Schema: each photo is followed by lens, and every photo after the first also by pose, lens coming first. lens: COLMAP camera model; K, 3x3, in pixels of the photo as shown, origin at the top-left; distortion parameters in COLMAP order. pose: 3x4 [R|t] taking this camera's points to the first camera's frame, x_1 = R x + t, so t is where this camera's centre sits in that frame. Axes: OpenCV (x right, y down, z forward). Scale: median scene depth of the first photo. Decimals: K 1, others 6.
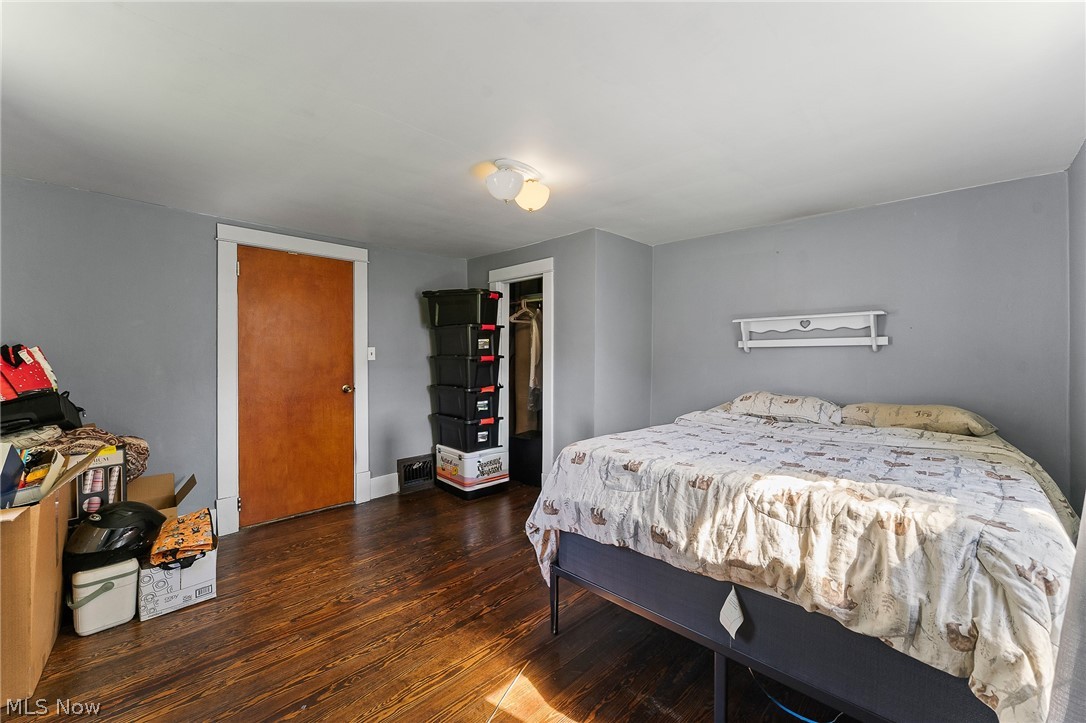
lens RADIAL K [[439.0, 0, 546.9], [0, 439.0, 354.4], [0, 0, 1]] dist [-0.000646, 0.000044]
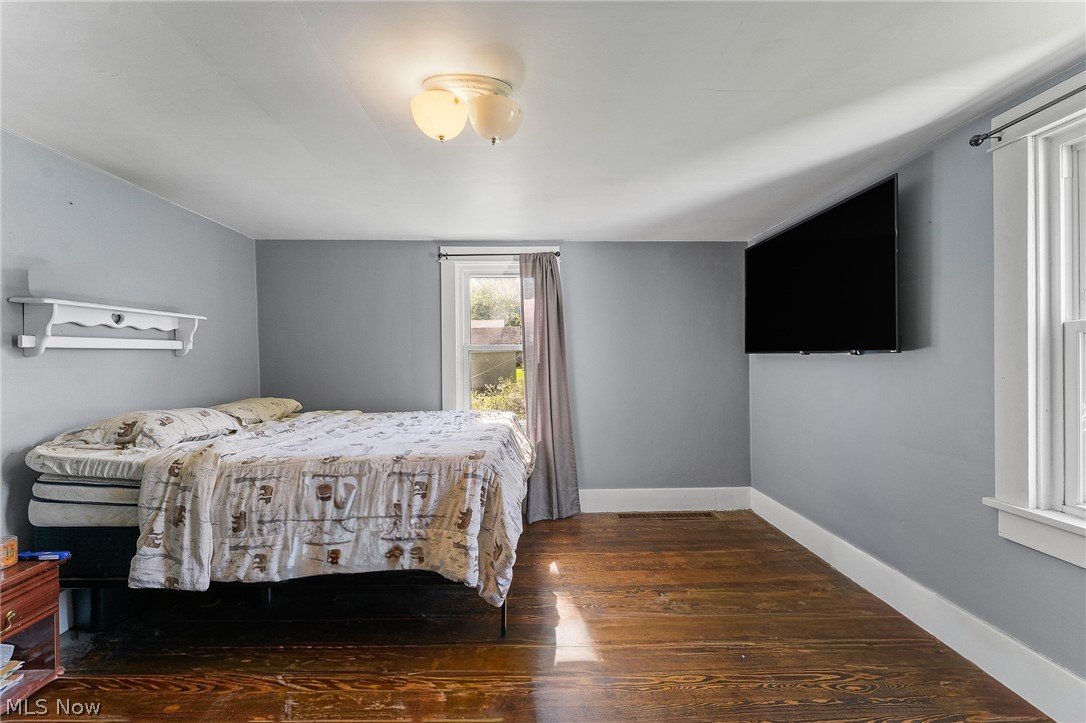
lens RADIAL K [[439.0, 0, 546.9], [0, 439.0, 354.4], [0, 0, 1]] dist [-0.000646, 0.000044]
pose [[-0.722154, 0.004500, 0.691717, -0.485478], [0.003933, 0.999989, -0.002400, -0.003891], [-0.691721, 0.000987, -0.722164, 1.092200]]
